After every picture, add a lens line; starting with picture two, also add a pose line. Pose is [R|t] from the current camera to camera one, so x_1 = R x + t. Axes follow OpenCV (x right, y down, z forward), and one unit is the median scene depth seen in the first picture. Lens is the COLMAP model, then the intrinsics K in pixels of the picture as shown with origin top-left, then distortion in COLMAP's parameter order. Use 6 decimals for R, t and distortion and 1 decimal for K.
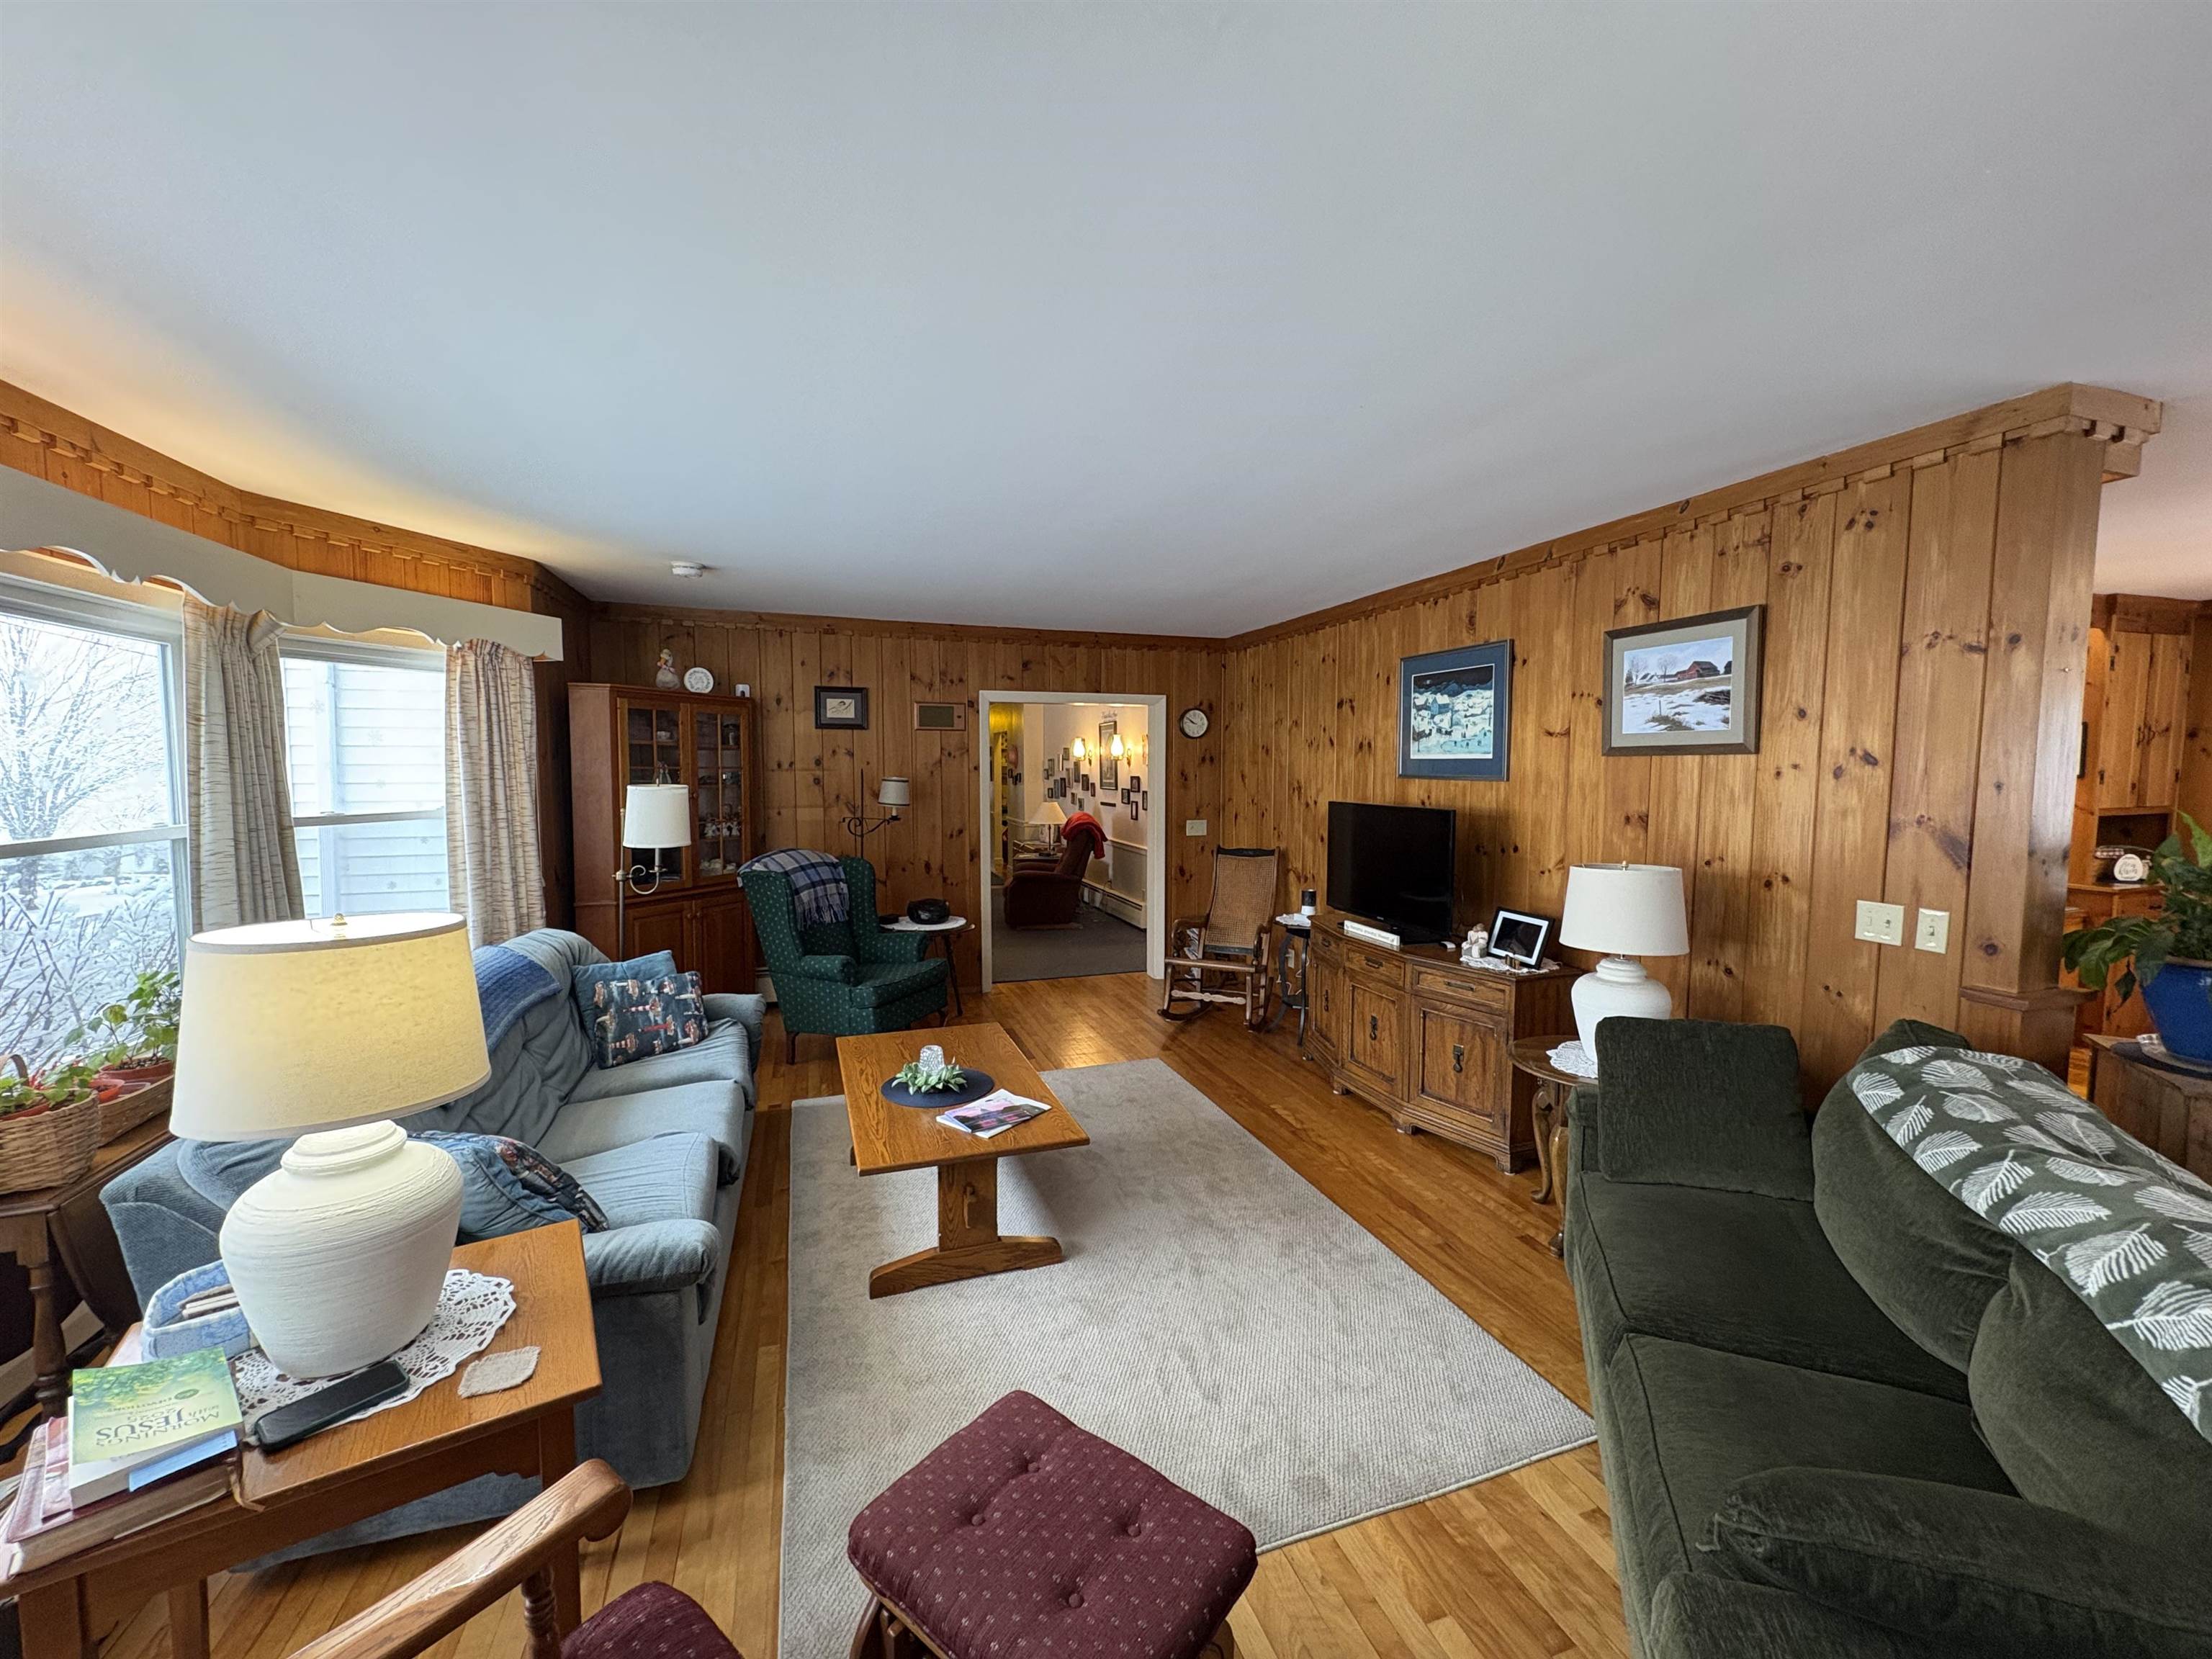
lens RADIAL K [[877.4, 0, 1105.4], [0, 877.4, 829.9], [0, 0, 1]] dist [0.000645, 0.000054]
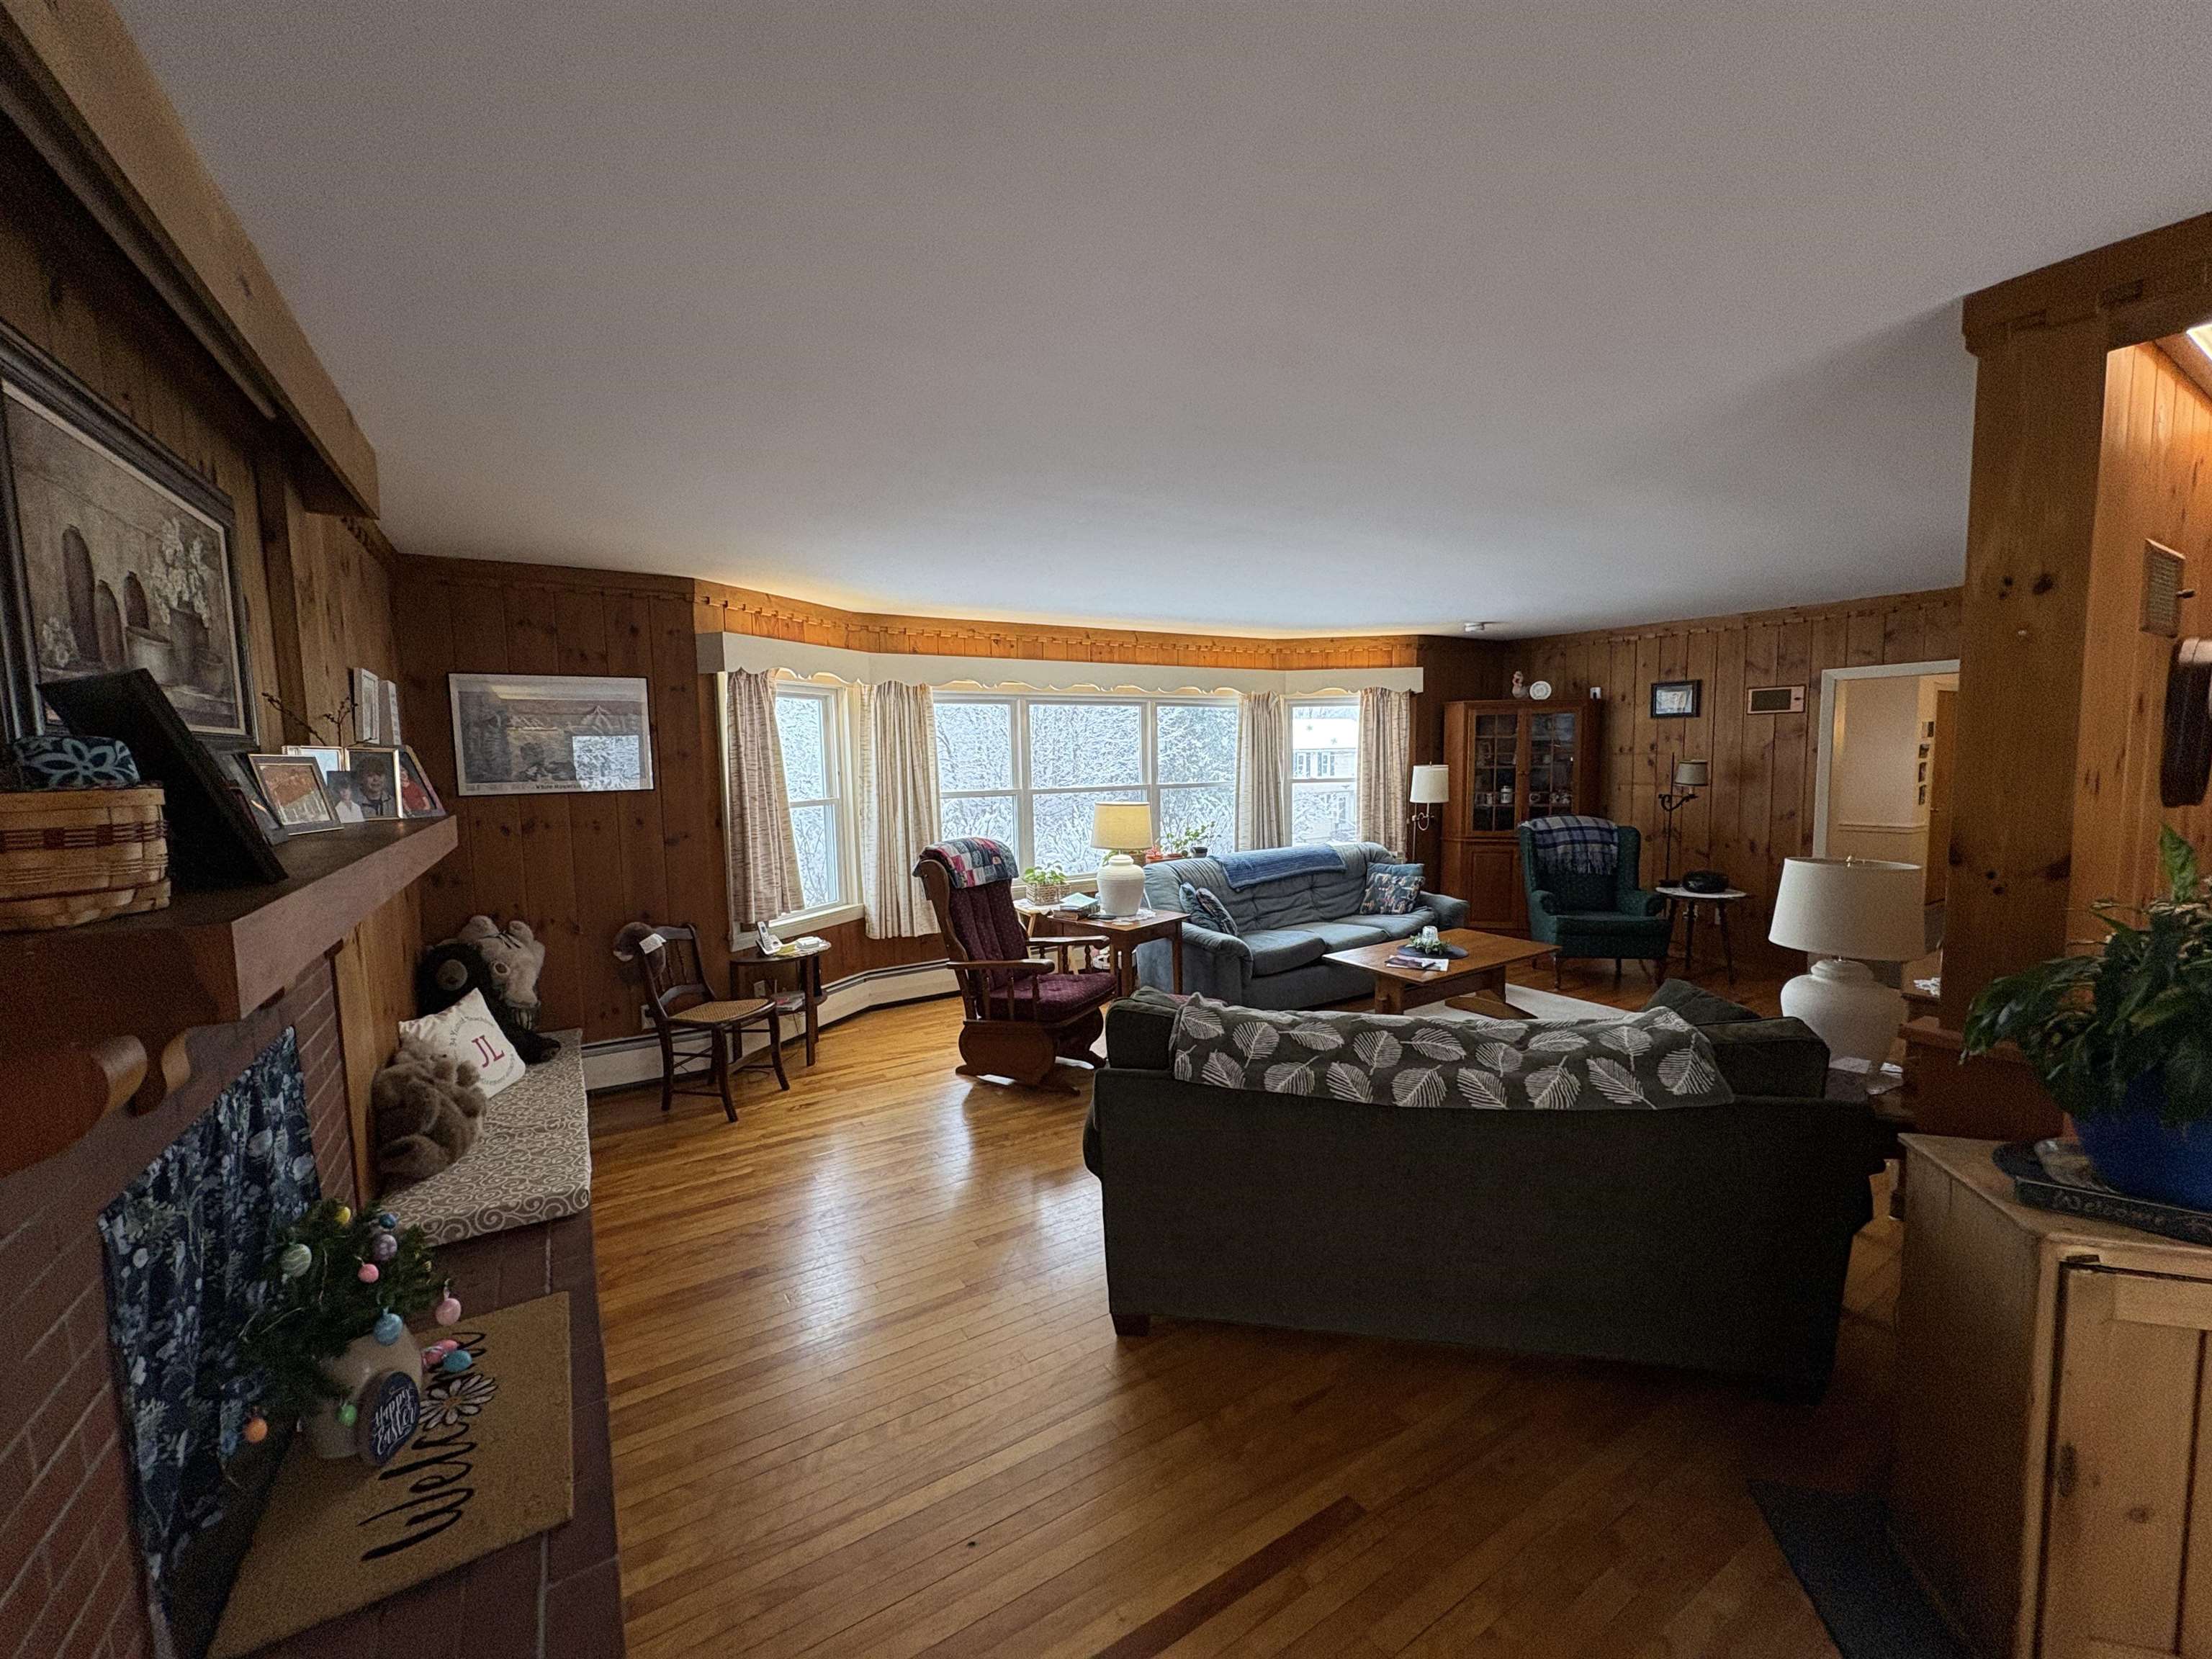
lens RADIAL K [[877.4, 0, 1108.5], [0, 877.4, 830.2], [0, 0, 1]] dist [0.000645, 0.000054]
pose [[0.226930, 0.082005, -0.970452, 0.688516], [-0.053977, 0.995976, 0.071540, -0.010563], [0.972414, 0.036147, 0.230443, 0.016739]]
